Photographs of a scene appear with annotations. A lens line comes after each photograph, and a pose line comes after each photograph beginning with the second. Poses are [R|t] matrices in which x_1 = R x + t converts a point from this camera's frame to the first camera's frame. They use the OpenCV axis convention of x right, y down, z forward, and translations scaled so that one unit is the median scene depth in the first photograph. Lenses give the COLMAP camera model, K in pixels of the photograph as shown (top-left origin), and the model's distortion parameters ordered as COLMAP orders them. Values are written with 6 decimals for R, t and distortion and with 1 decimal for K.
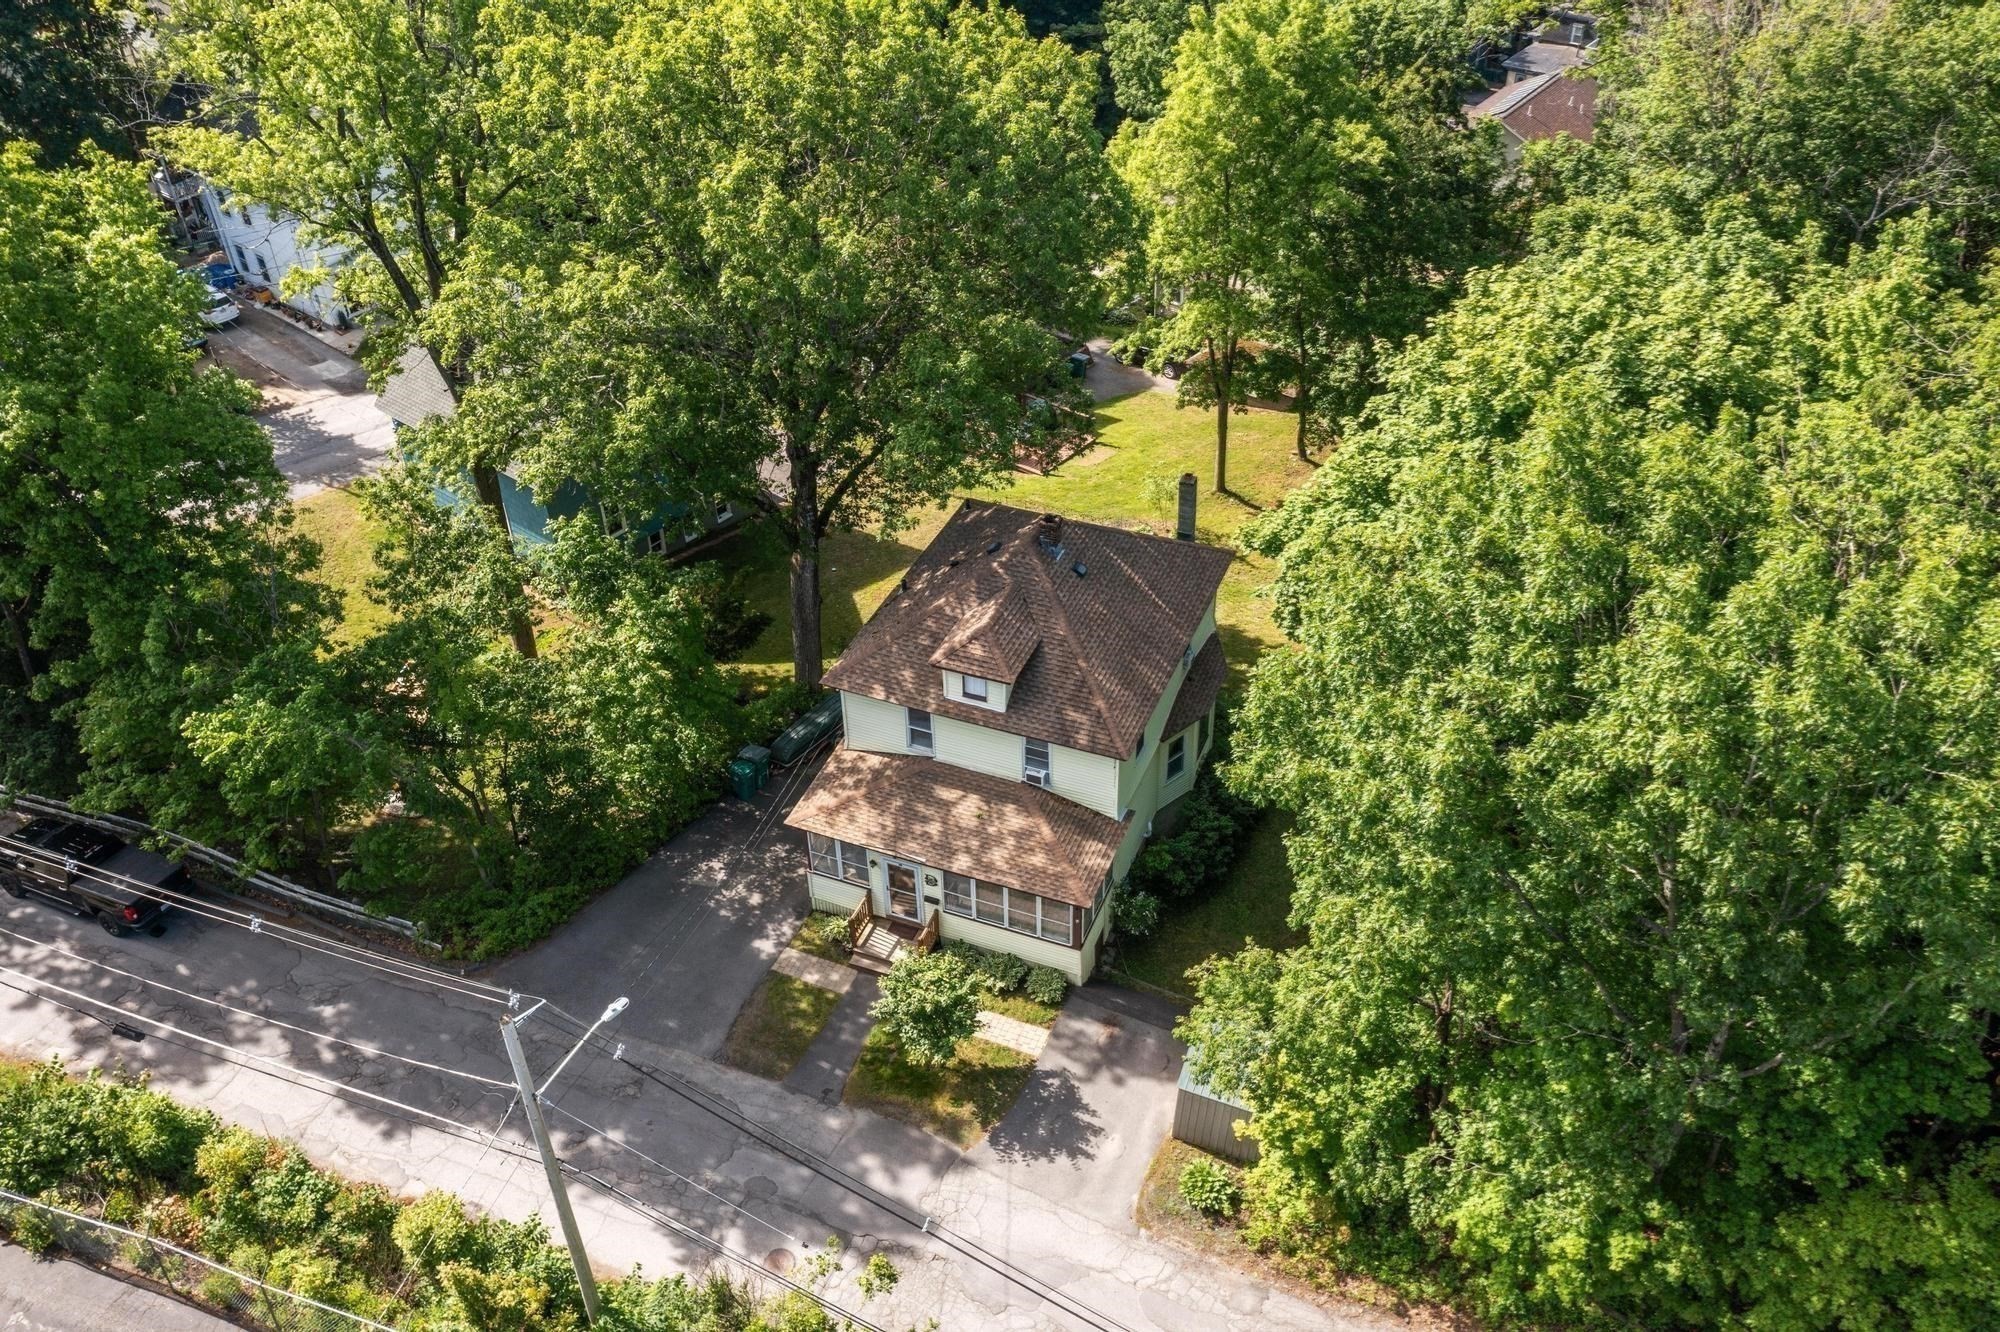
lens RADIAL K [[1556.6, 0, 1000.0], [0, 1556.6, 666.0], [0, 0, 1]] dist [0.007802, 0.002167]
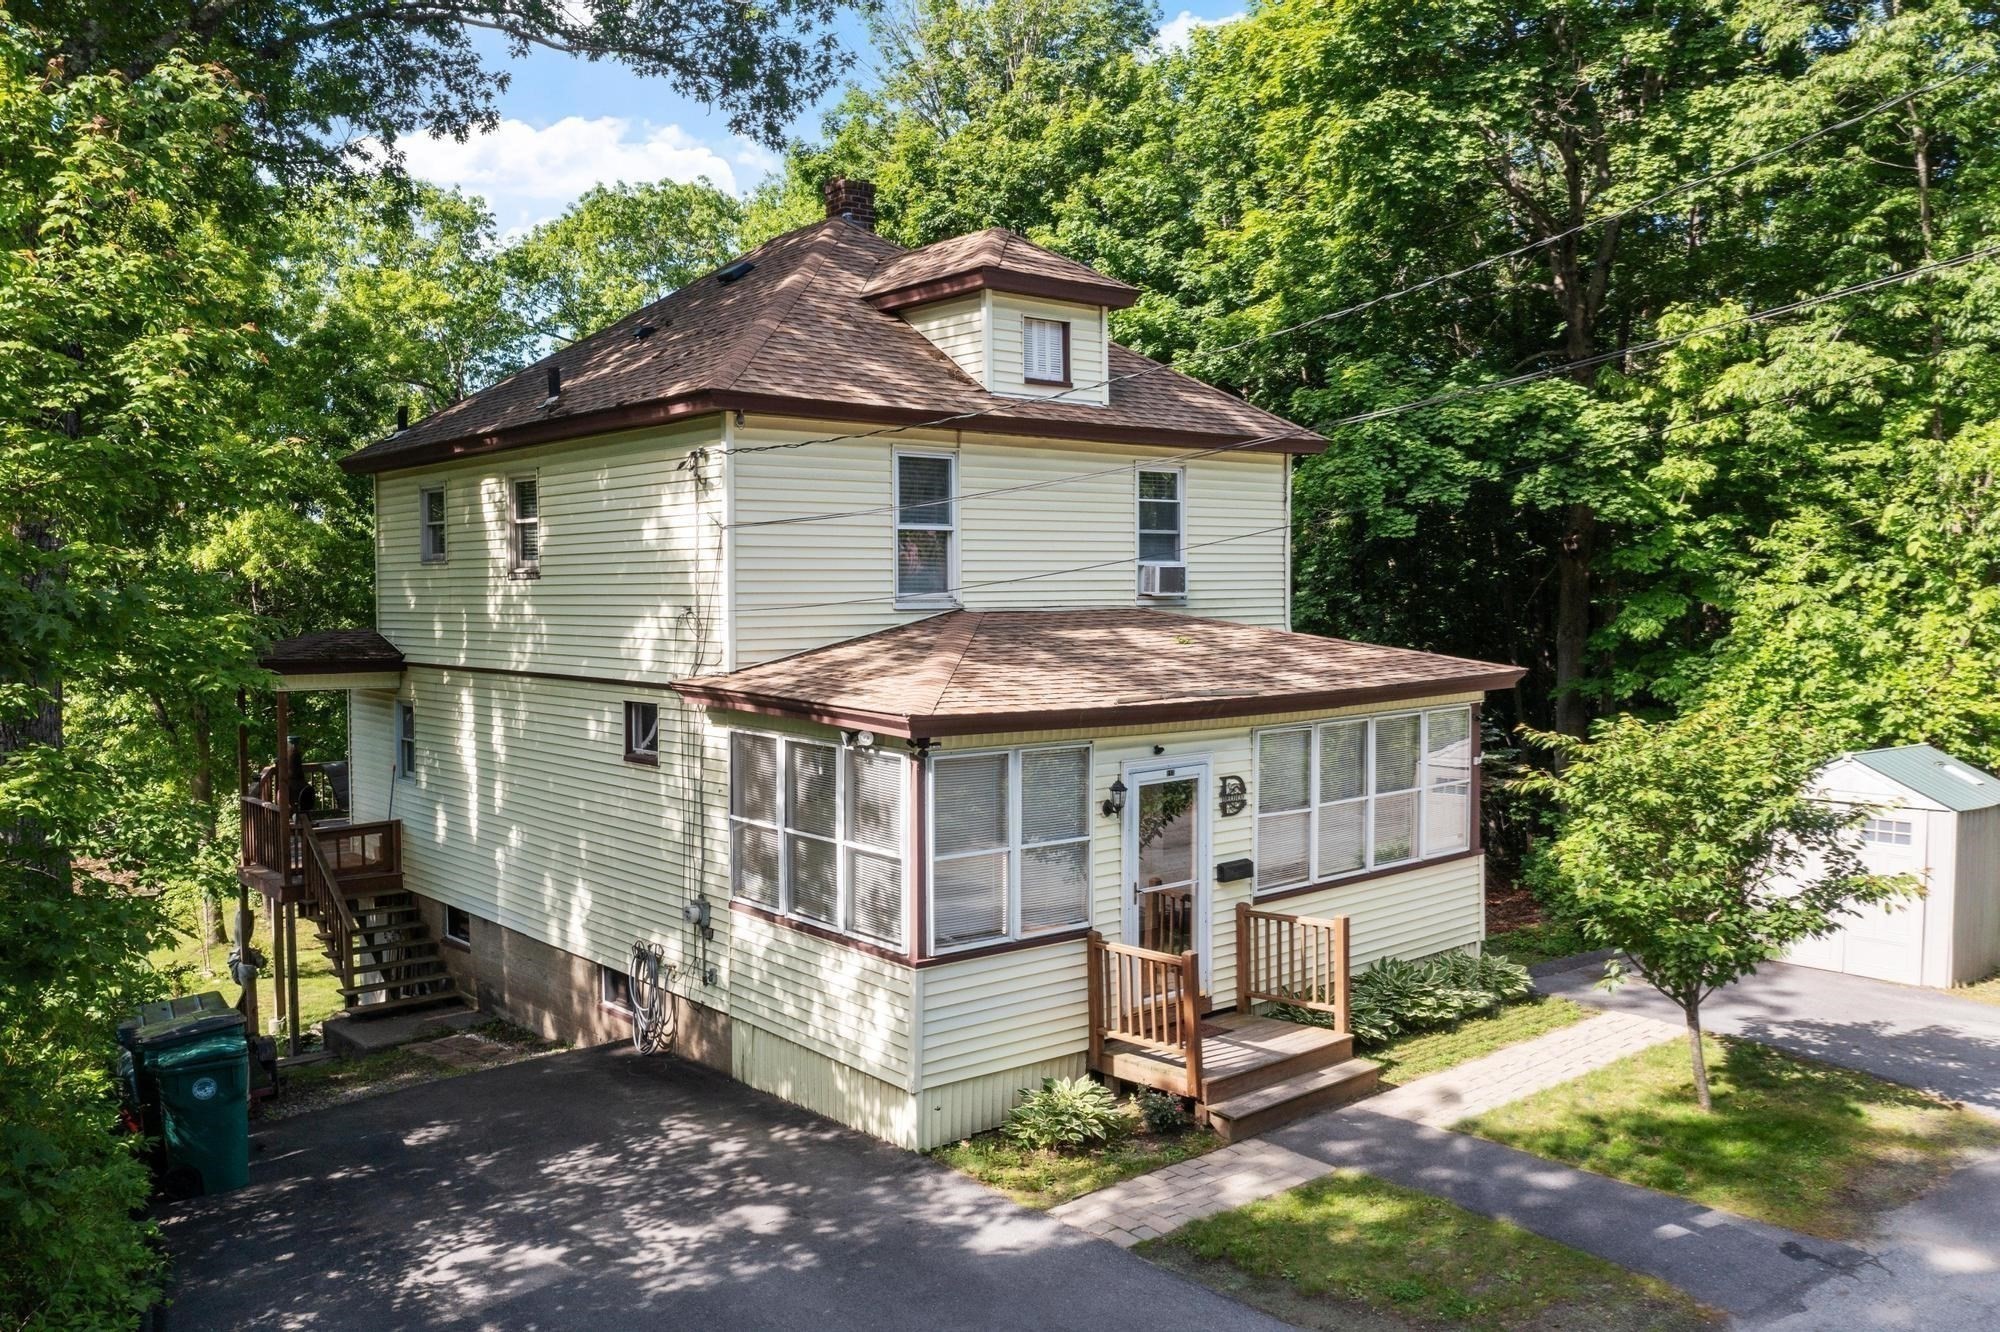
lens RADIAL K [[1556.6, 0, 1000.0], [0, 1556.6, 666.0], [0, 0, 1]] dist [0.007802, 0.002167]
pose [[0.469573, -0.042430, 0.881874, -0.384127], [0.538363, 0.805422, -0.247912, 0.173968], [-0.699762, 0.591181, 0.401047, 0.875995]]
